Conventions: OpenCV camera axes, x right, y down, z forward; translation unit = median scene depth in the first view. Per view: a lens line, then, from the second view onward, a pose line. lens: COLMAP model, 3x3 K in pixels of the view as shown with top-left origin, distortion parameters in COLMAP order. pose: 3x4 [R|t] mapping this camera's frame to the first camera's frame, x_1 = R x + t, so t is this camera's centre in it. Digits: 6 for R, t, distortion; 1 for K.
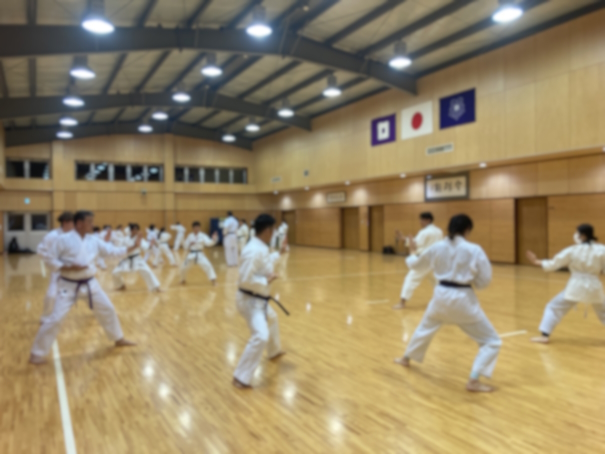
lens RADIAL K [[528.8, 0, 284.5], [0, 528.8, 216.0], [0, 0, 1]] dist [0.008574, 0.004028]
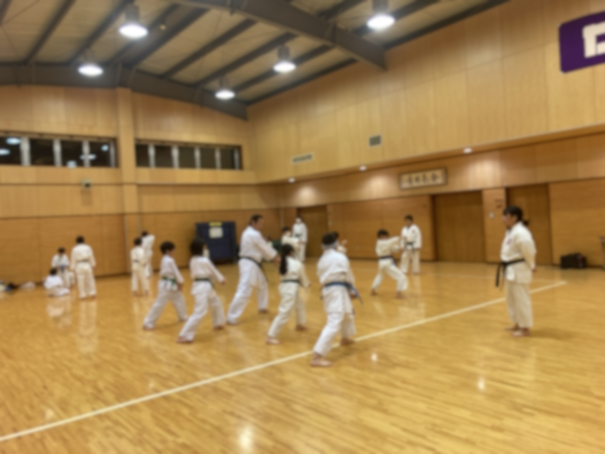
lens RADIAL K [[530.9, 0, 277.1], [0, 530.9, 225.6], [0, 0, 1]] dist [0.074332, -0.007171]
pose [[0.980764, -0.045140, 0.189906, -0.107648], [0.044153, 0.998980, 0.009430, 0.003494], [-0.190138, -0.000864, 0.981757, 0.229387]]
